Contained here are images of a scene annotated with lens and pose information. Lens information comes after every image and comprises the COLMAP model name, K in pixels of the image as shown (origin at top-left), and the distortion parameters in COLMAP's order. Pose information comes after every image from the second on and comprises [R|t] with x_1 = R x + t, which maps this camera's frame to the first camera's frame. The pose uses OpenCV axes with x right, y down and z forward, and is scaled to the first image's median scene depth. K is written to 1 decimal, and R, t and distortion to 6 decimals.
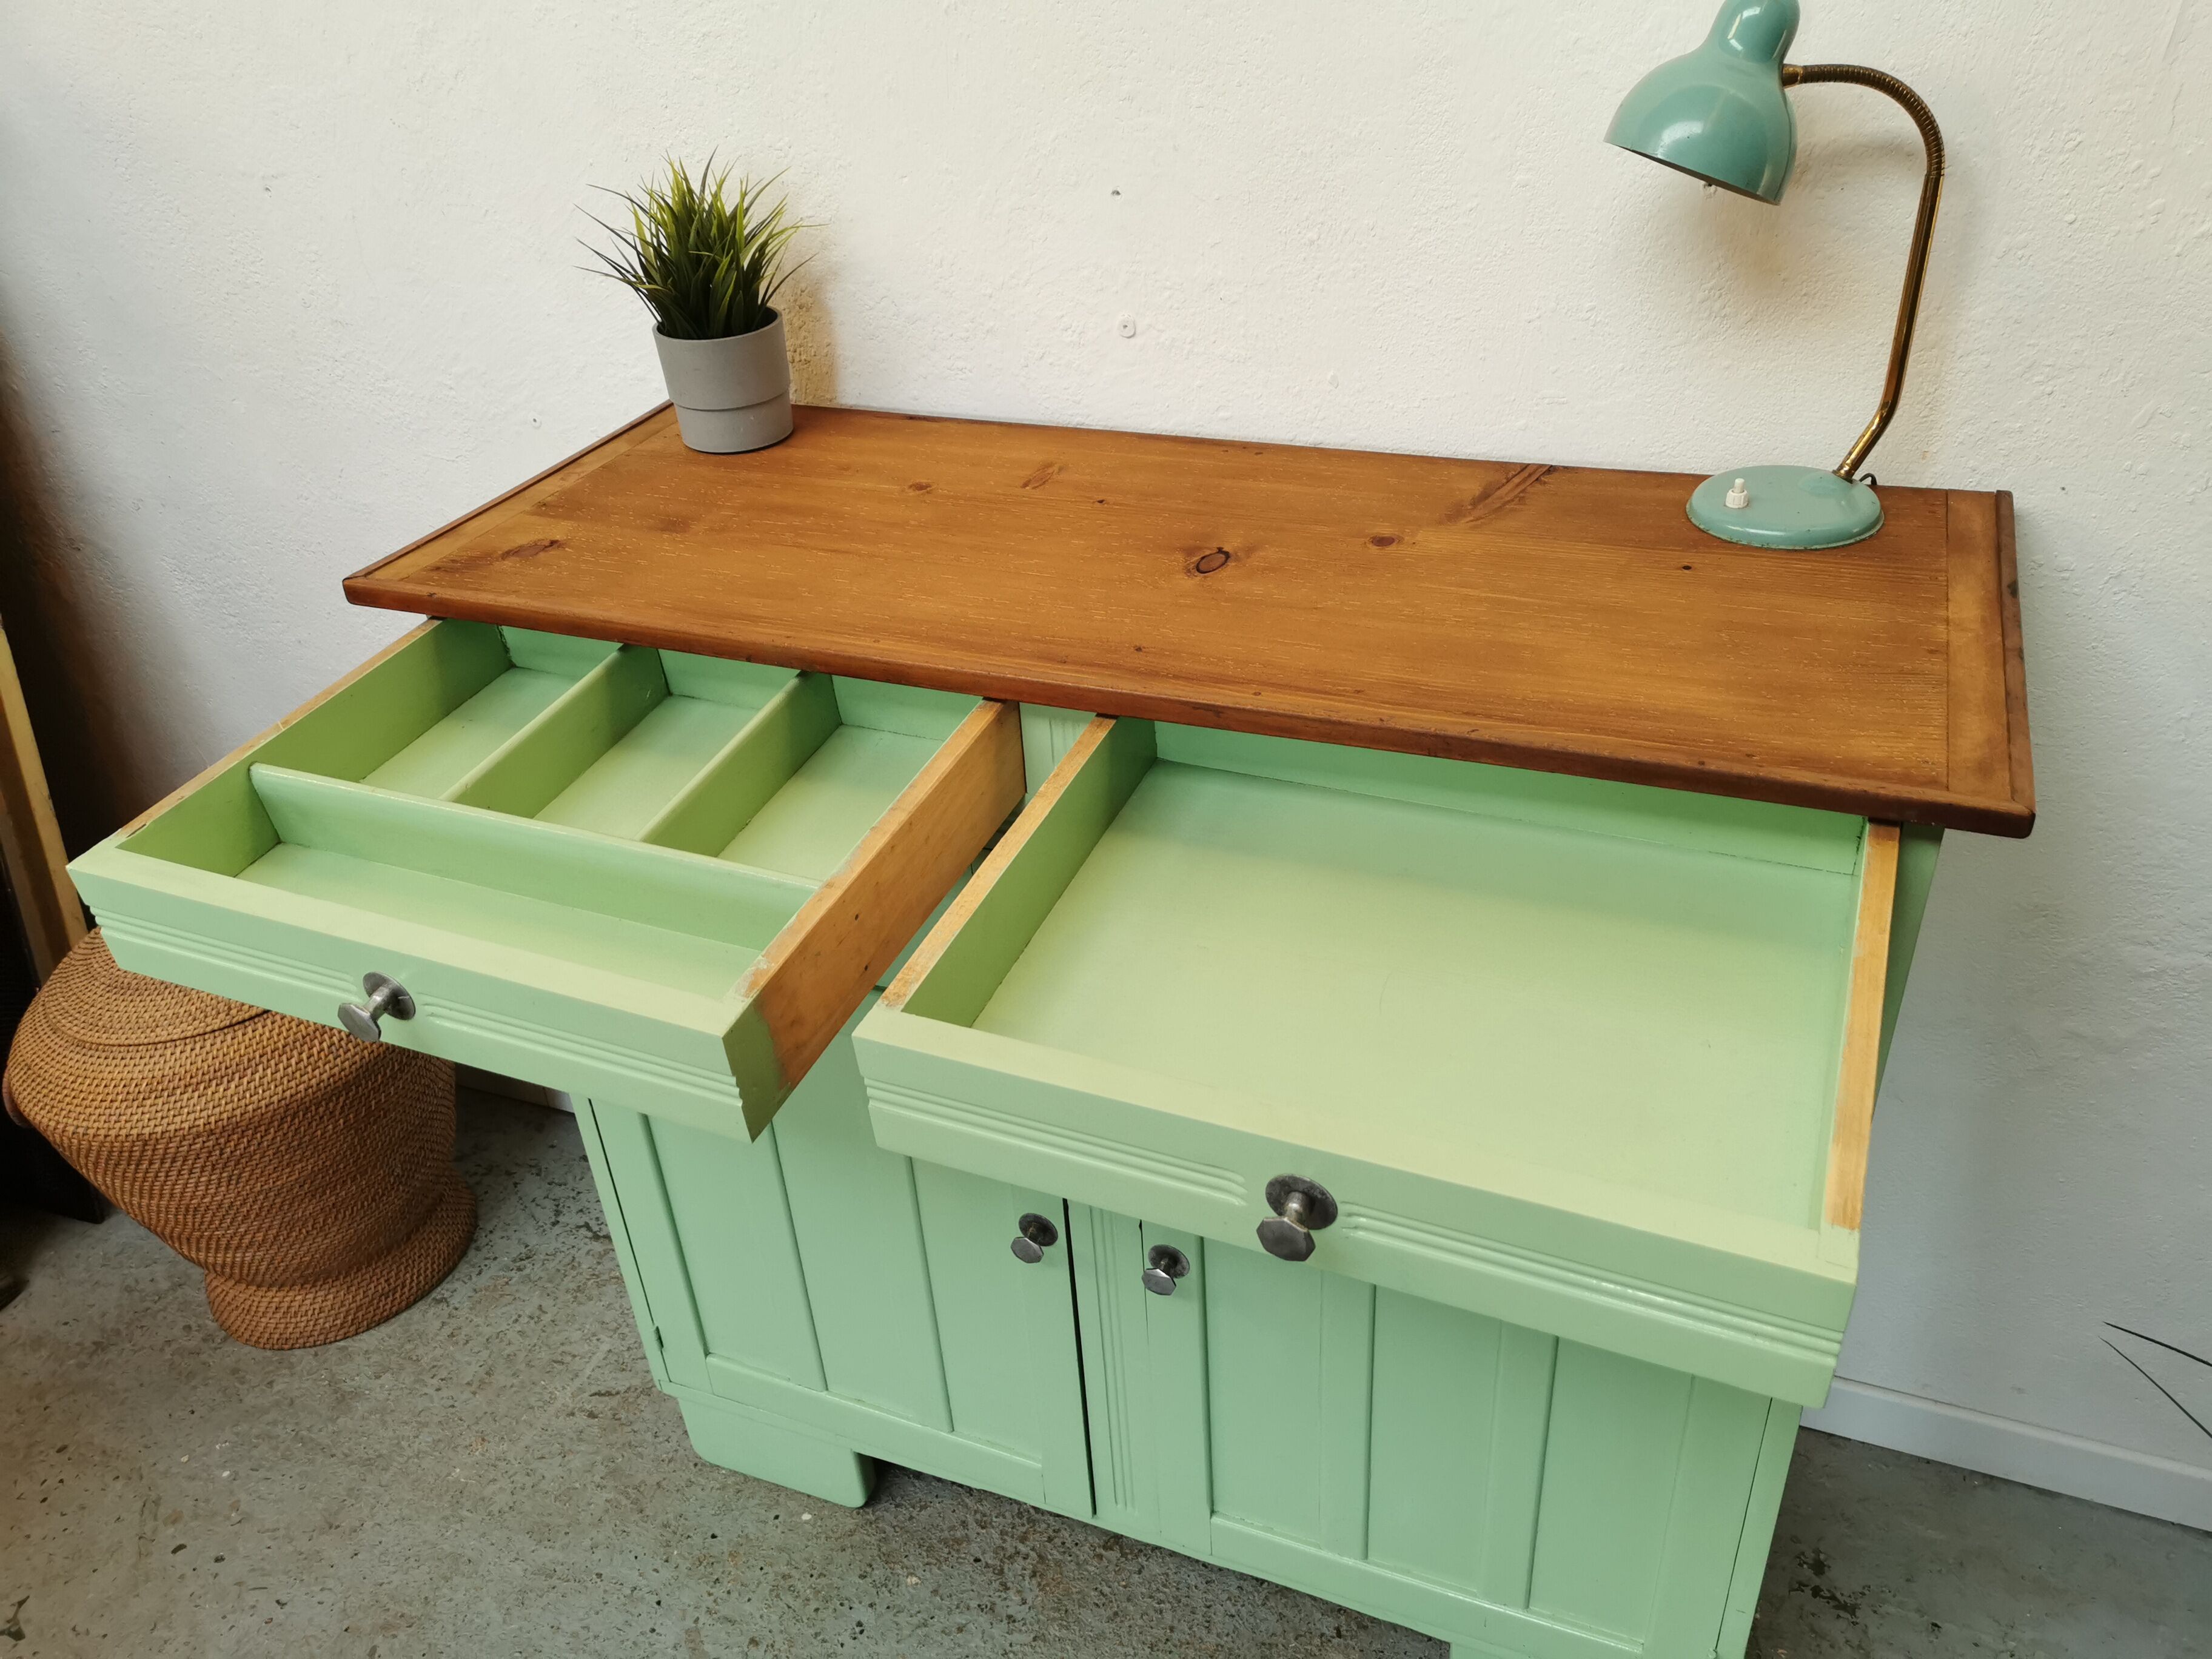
lens RADIAL K [[1703.2, 0, 1111.0], [0, 1703.2, 831.0], [0, 0, 1]] dist [0.059506, -0.066549]
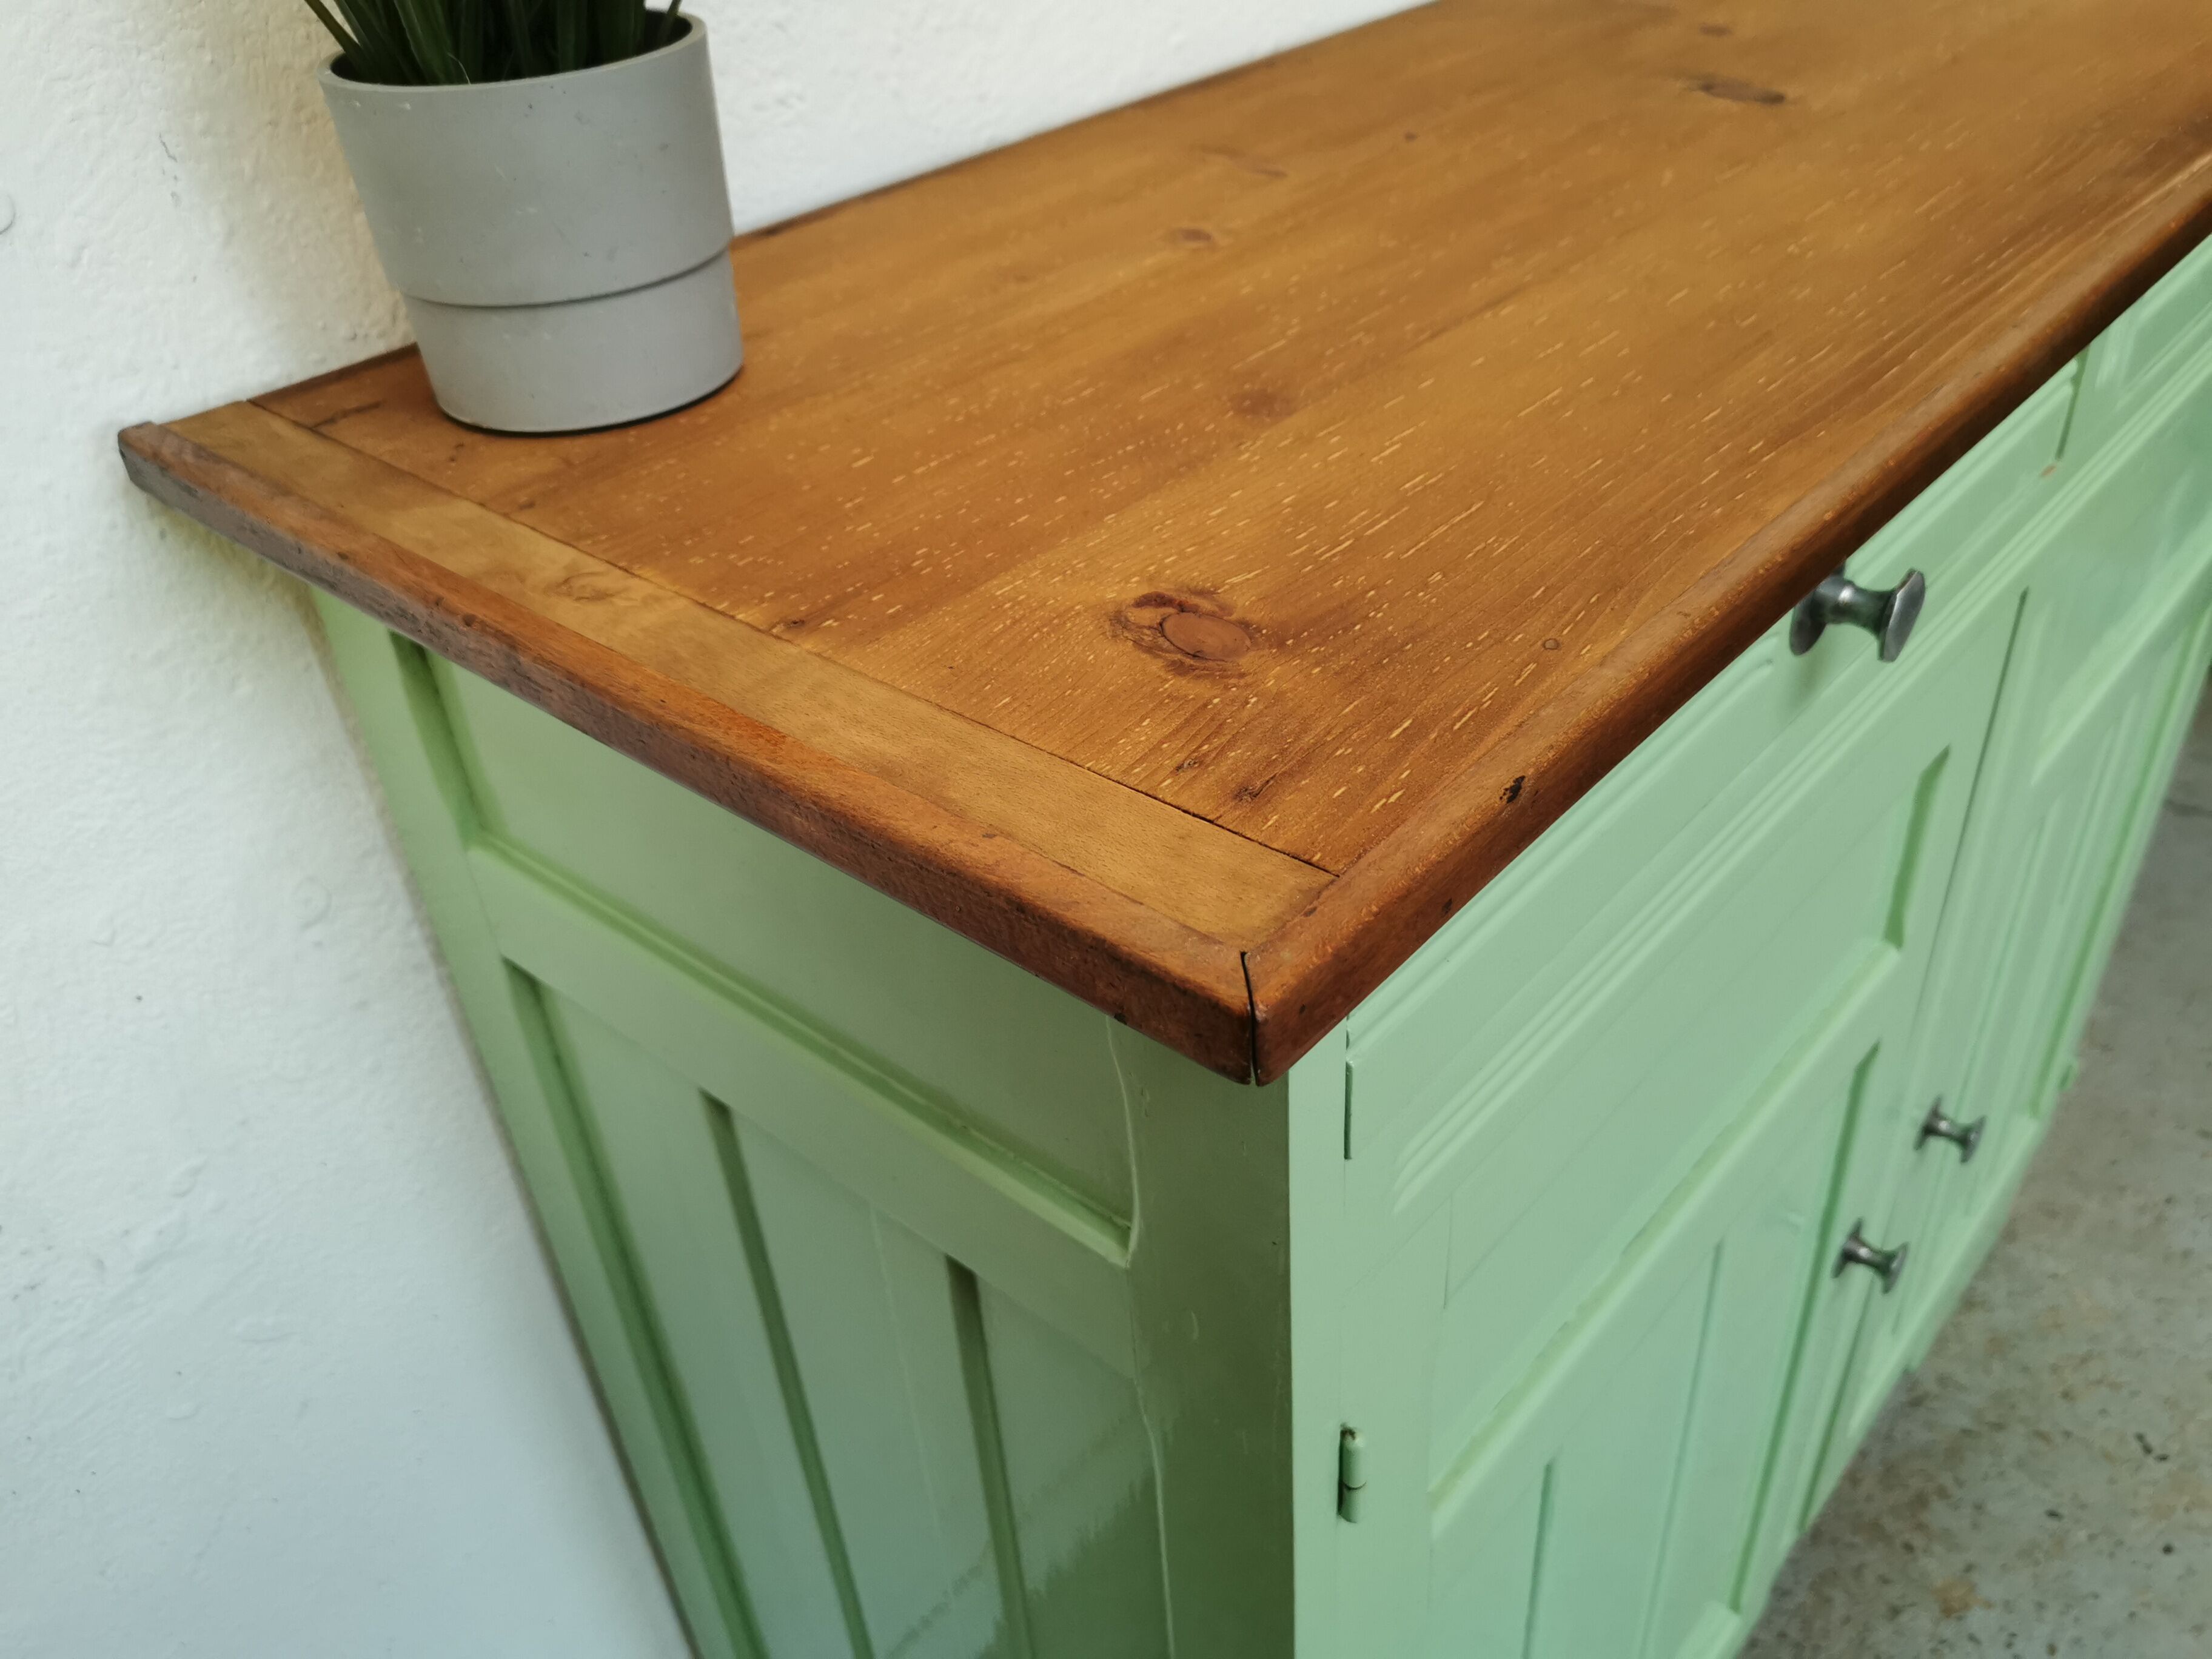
lens RADIAL K [[1748.0, 0, 1106.8], [0, 1748.0, 854.7], [0, 0, 1]] dist [0.007084, 0.001396]
pose [[0.338549, -0.519957, 0.784238, -0.540778], [0.543935, 0.788232, 0.287793, -0.205837], [-0.767801, 0.329142, 0.549678, 0.769818]]
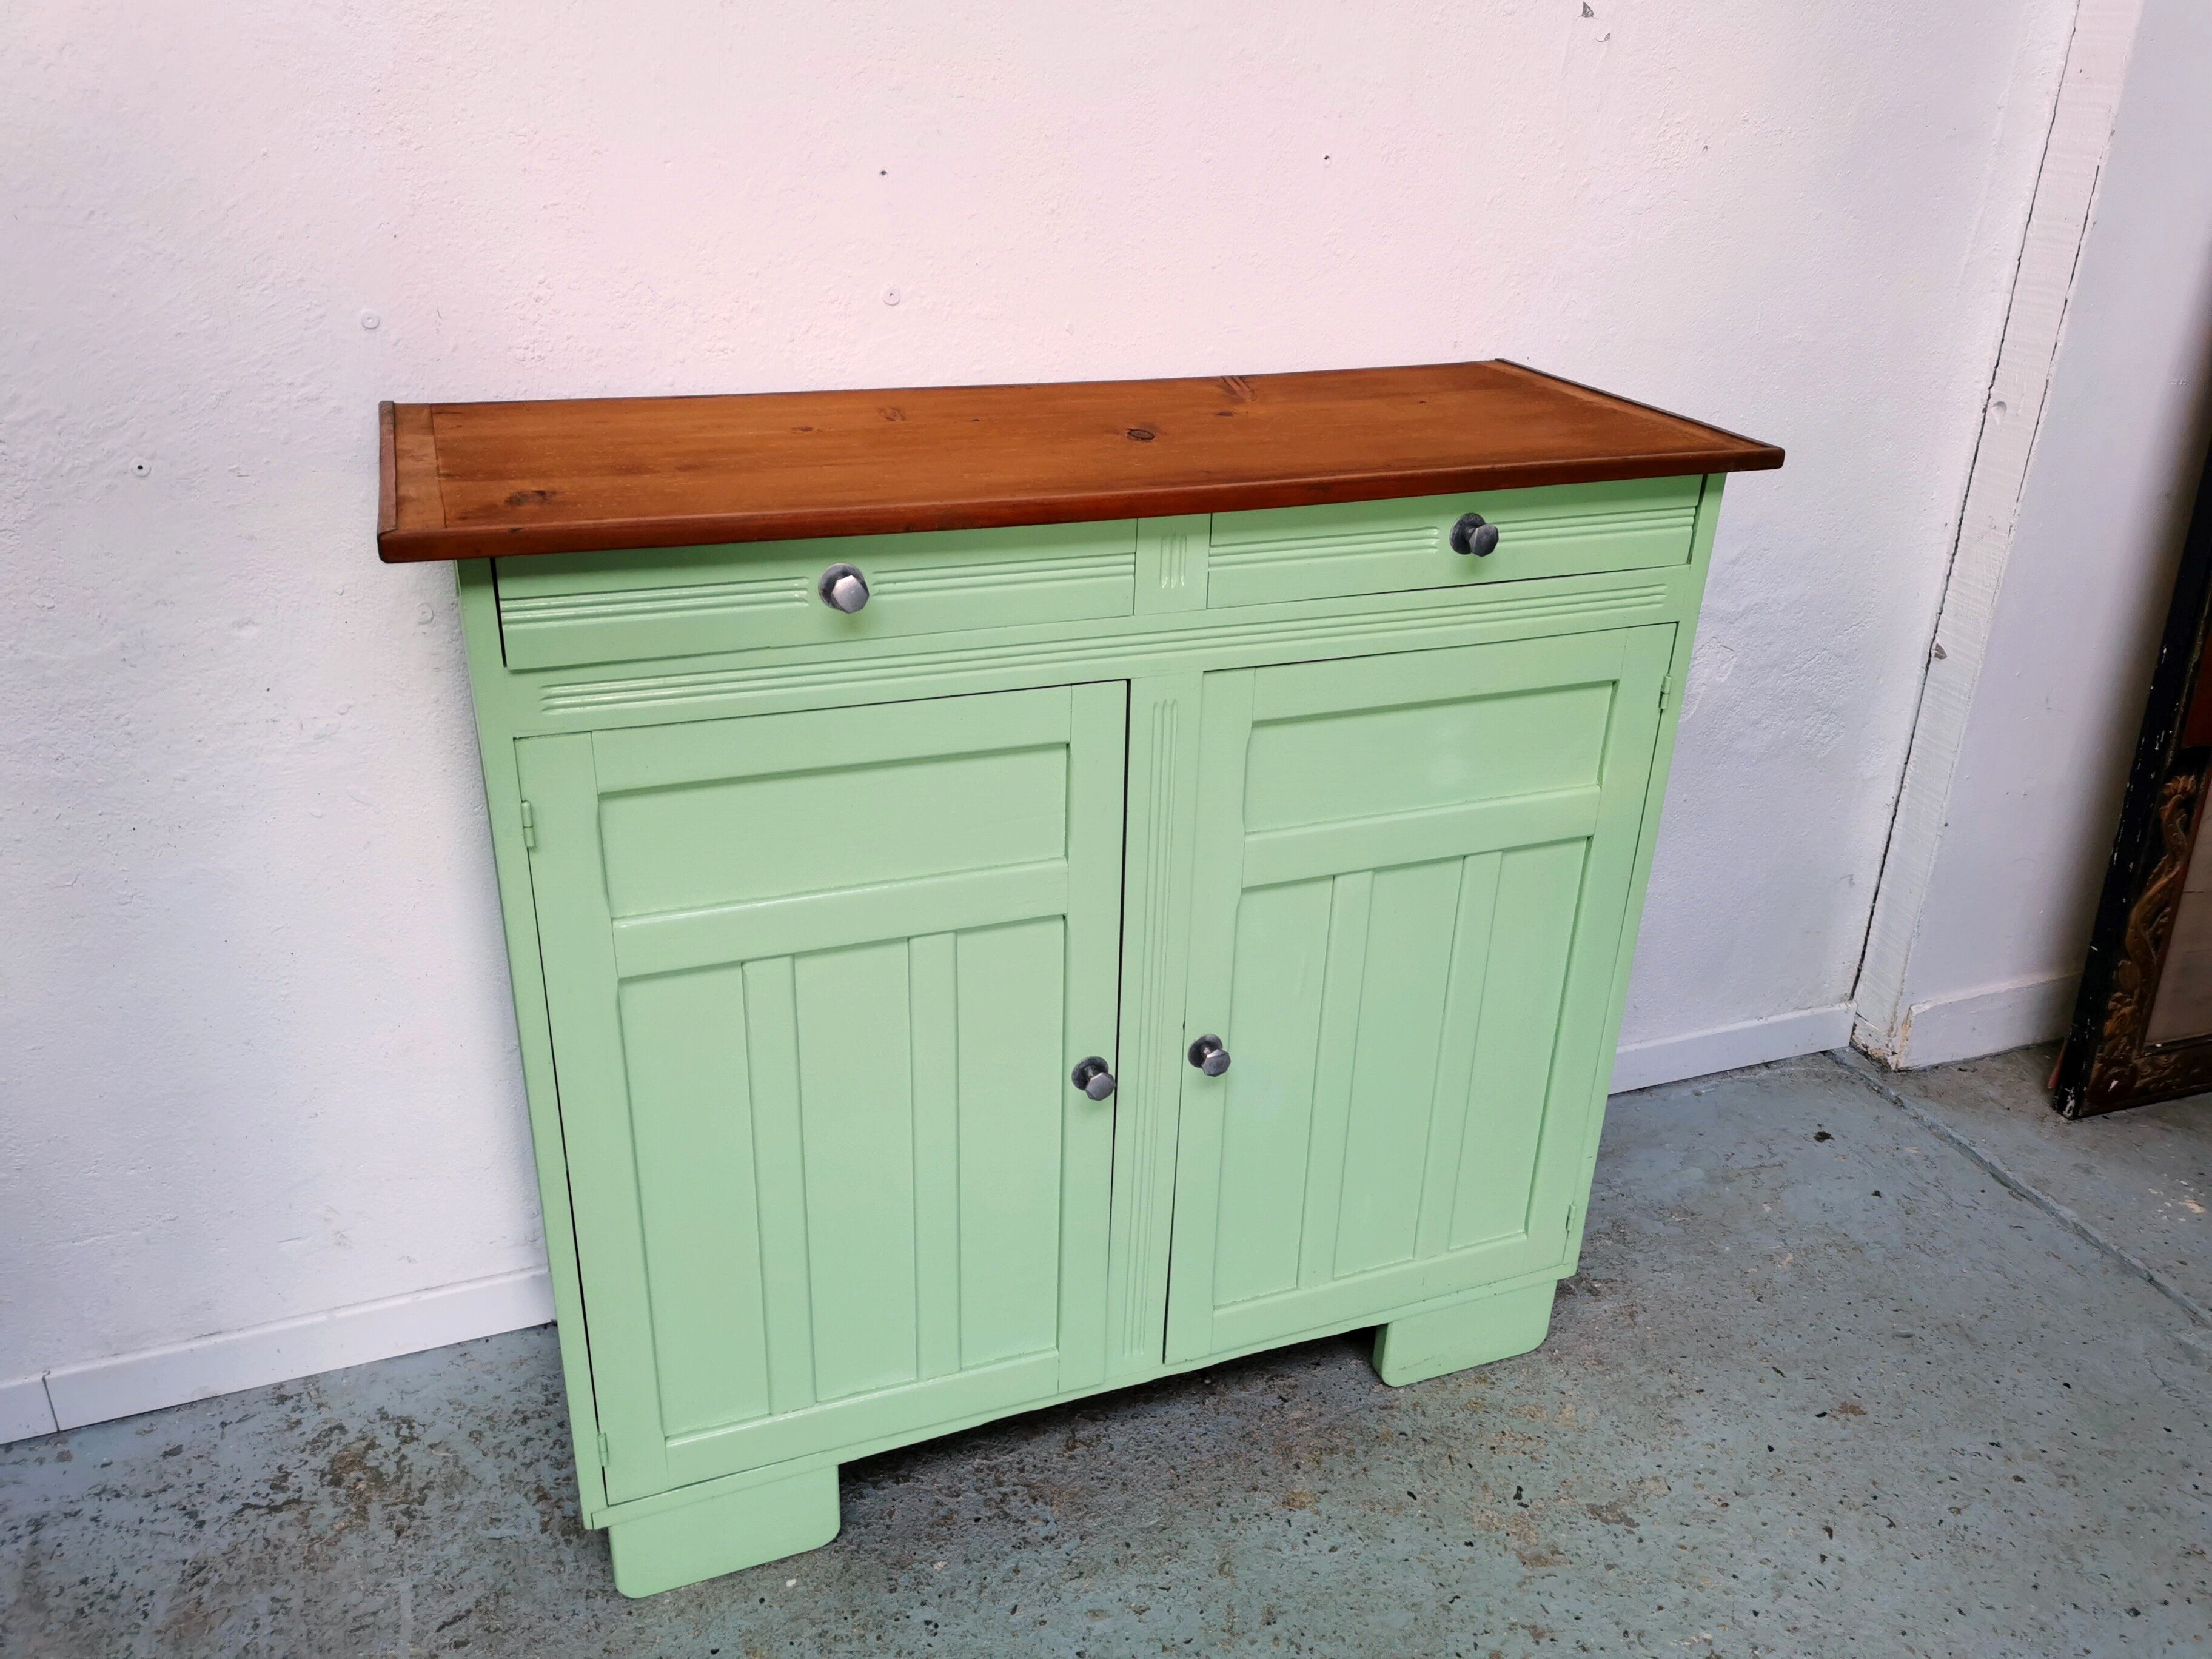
lens RADIAL K [[1692.2, 0, 1097.6], [0, 1692.2, 836.3], [0, 0, 1]] dist [0.062760, -0.060706]
pose [[0.733931, -0.212709, 0.645058, -0.671900], [0.303013, 0.952493, -0.030674, 0.115993], [-0.607888, 0.217973, 0.763518, 0.138440]]
